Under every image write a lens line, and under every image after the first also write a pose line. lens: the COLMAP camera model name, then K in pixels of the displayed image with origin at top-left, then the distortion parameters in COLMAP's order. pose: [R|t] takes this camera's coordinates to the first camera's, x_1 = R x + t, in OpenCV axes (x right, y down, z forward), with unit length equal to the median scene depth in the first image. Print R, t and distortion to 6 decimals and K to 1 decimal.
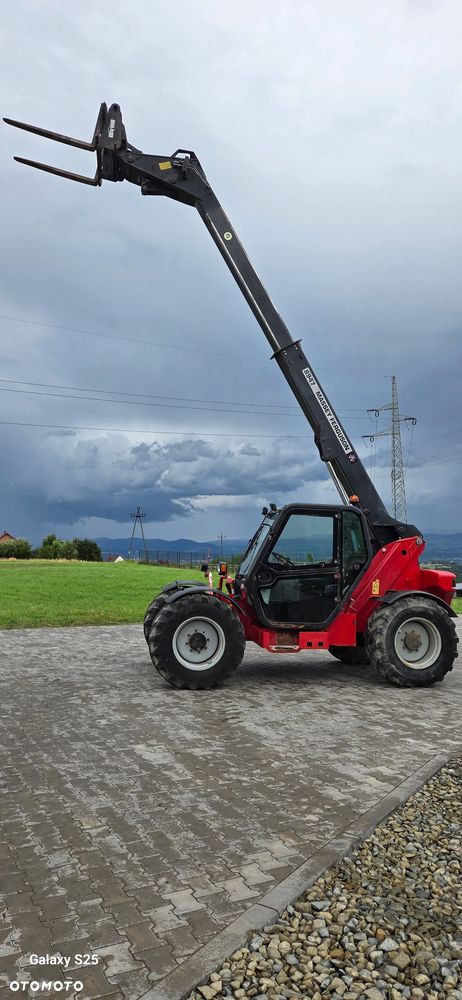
lens RADIAL K [[685.0, 0, 223.9], [0, 685.0, 501.3], [0, 0, 1]] dist [0.061420, -0.025375]
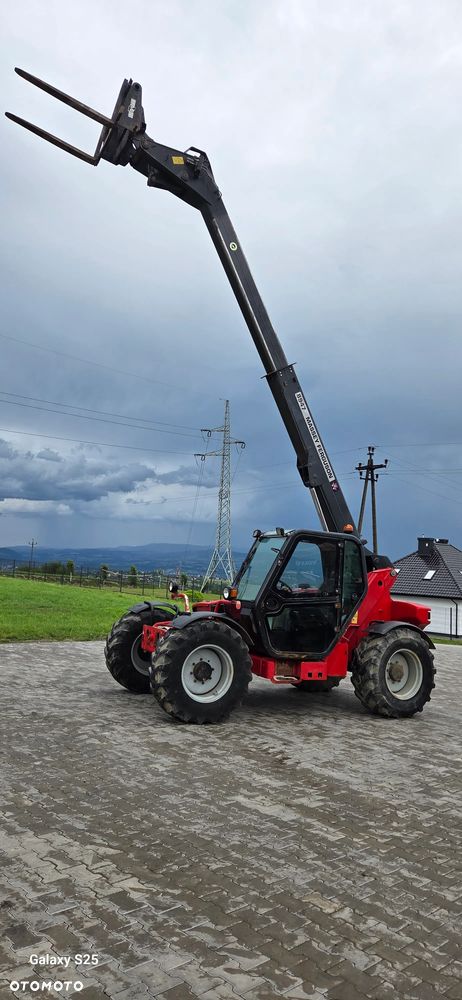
lens RADIAL K [[685.0, 0, 220.8], [0, 685.0, 499.5], [0, 0, 1]] dist [0.061420, -0.025375]
pose [[0.955961, 0.078975, 0.282667, -0.259381], [-0.073505, 0.996846, -0.029922, -0.001575], [-0.284139, 0.007827, 0.958751, 0.085581]]
